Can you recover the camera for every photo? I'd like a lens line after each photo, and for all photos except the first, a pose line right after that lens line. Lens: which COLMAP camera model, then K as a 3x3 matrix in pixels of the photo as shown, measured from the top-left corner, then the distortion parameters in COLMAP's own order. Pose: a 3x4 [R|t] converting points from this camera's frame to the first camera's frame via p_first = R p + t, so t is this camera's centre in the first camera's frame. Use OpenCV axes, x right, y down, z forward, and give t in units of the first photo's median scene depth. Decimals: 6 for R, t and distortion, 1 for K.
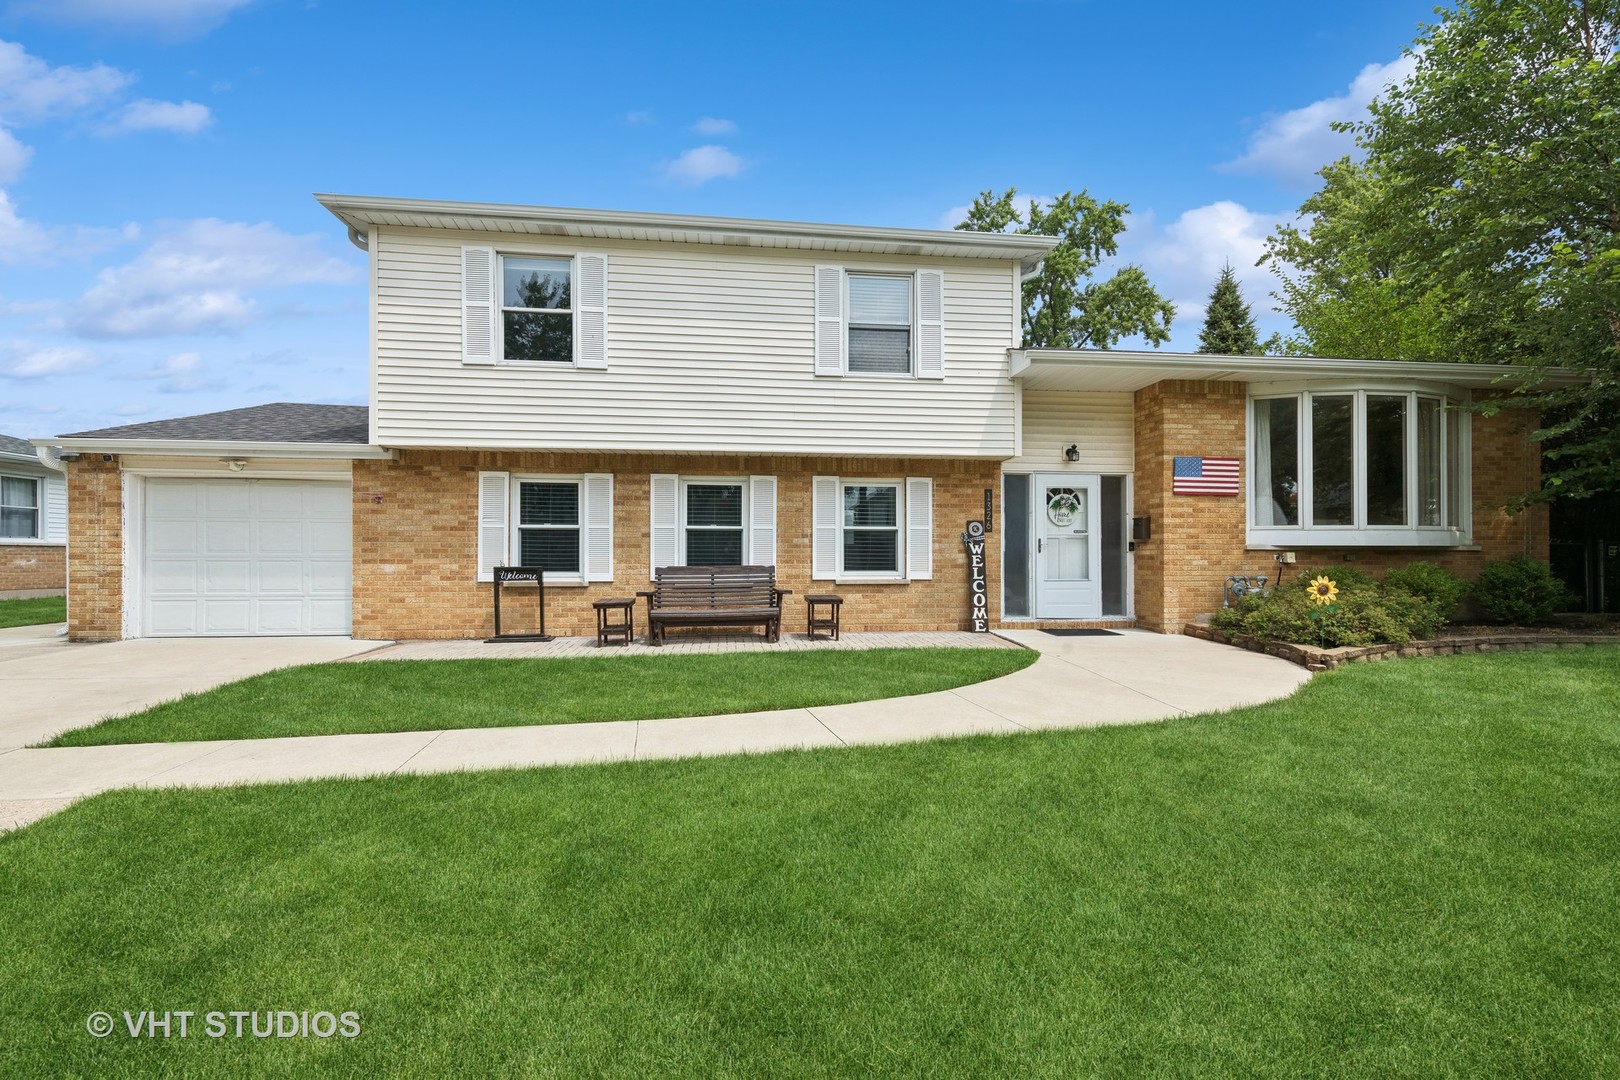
lens RADIAL K [[696.4, 0, 806.3], [0, 696.4, 561.3], [0, 0, 1]] dist [-0.005082, -0.000808]
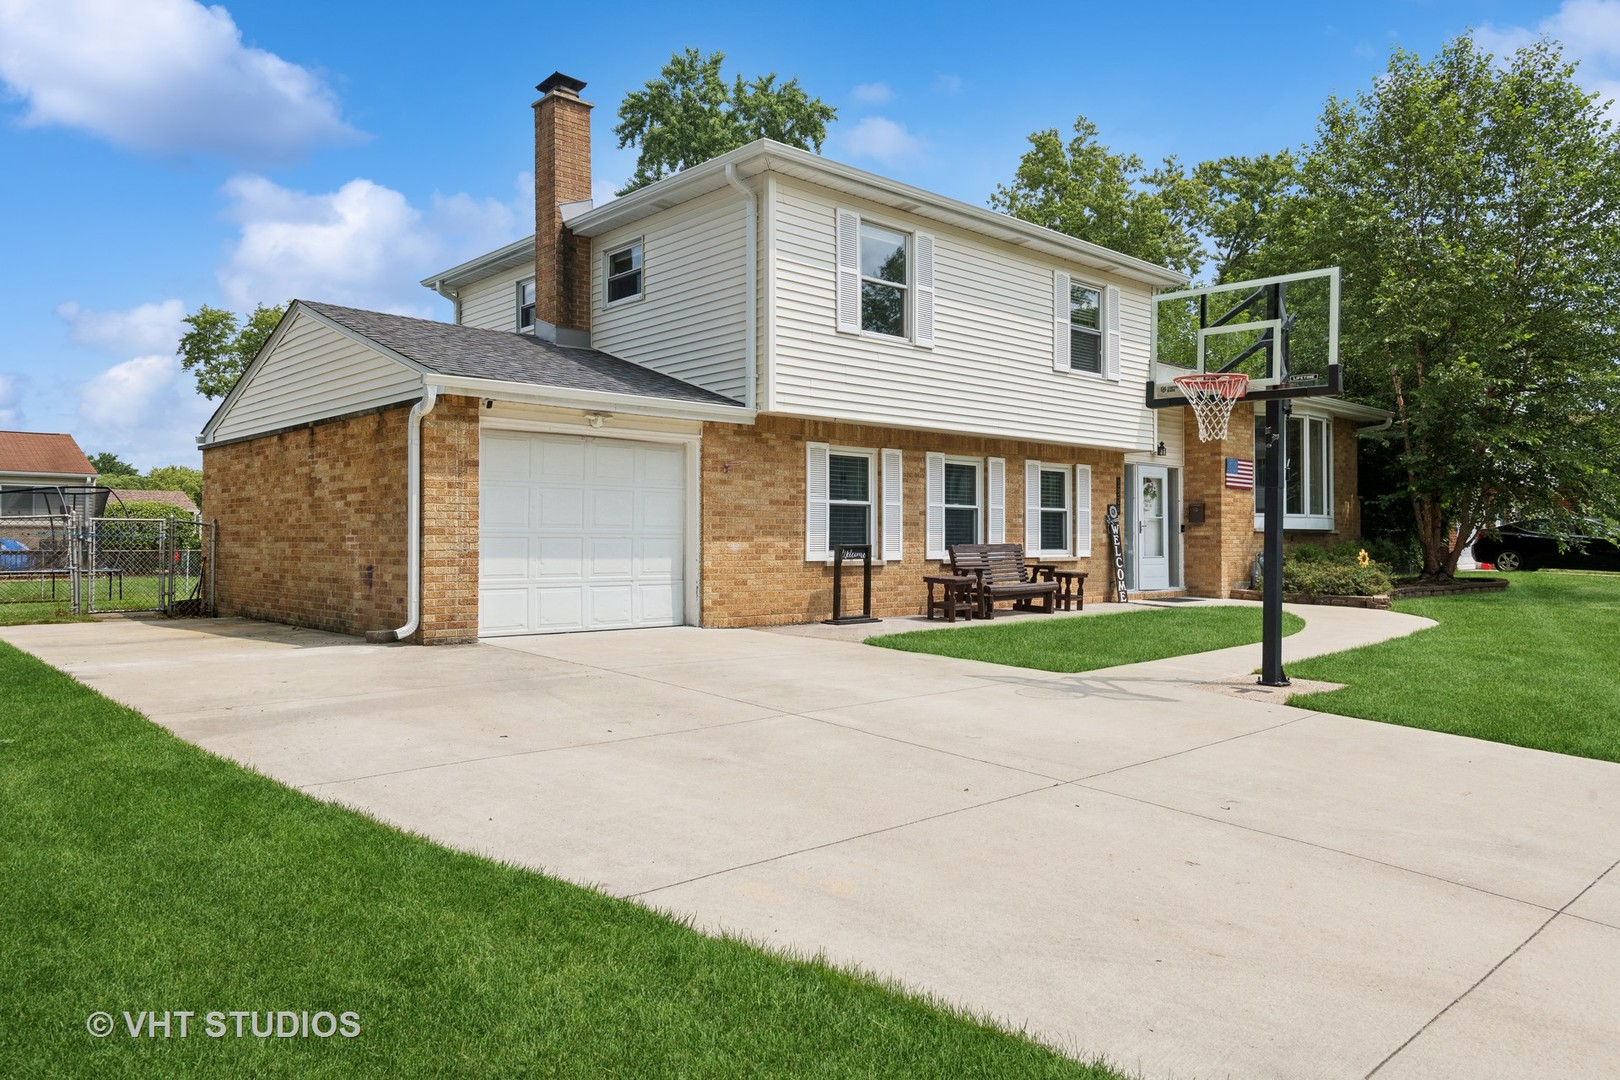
lens RADIAL K [[1090.1, 0, 807.6], [0, 1090.1, 537.3], [0, 0, 1]] dist [-0.046088, -0.000847]
pose [[0.820650, 0.003309, 0.571421, -1.225490], [0.000546, 0.999978, -0.006574, 0.006806], [-0.571431, 0.005707, 0.820630, -0.175260]]
